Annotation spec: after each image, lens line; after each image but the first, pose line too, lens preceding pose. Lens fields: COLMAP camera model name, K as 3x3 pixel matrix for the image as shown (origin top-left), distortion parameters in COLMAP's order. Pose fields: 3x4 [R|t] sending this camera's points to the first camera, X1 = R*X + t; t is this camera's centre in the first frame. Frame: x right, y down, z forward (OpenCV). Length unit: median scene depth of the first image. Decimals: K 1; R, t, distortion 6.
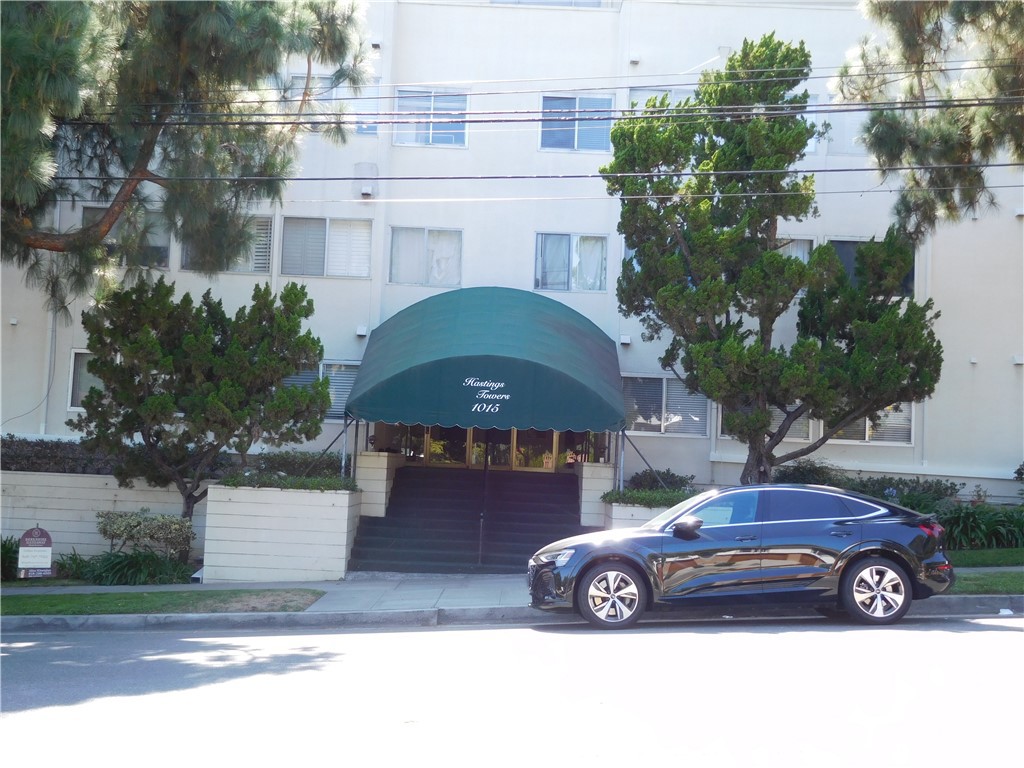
lens RADIAL K [[1192.4, 0, 512.0], [0, 1192.4, 384.0], [0, 0, 1]] dist [-0.003219, -0.001343]
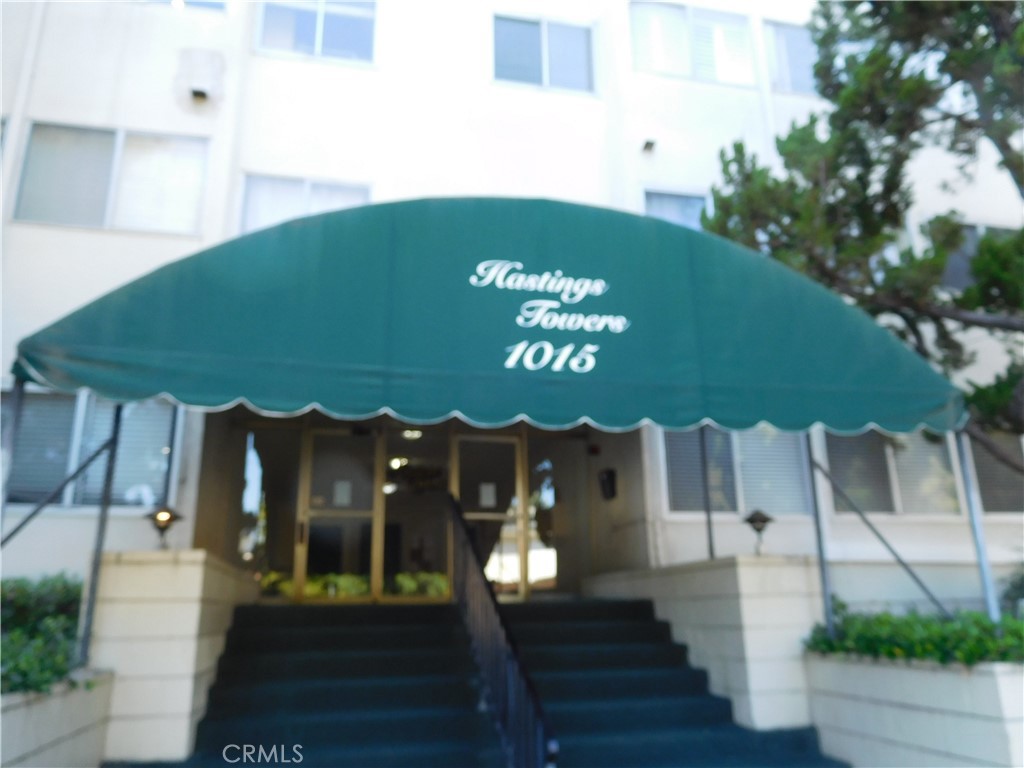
lens RADIAL K [[768.8, 0, 513.4], [0, 768.8, 390.2], [0, 0, 1]] dist [-0.002738, -0.001638]
pose [[0.975247, 0.005631, 0.221045, -0.072689], [0.042536, 0.976228, -0.212534, 0.067511], [-0.216987, 0.216675, 0.951824, 0.822493]]
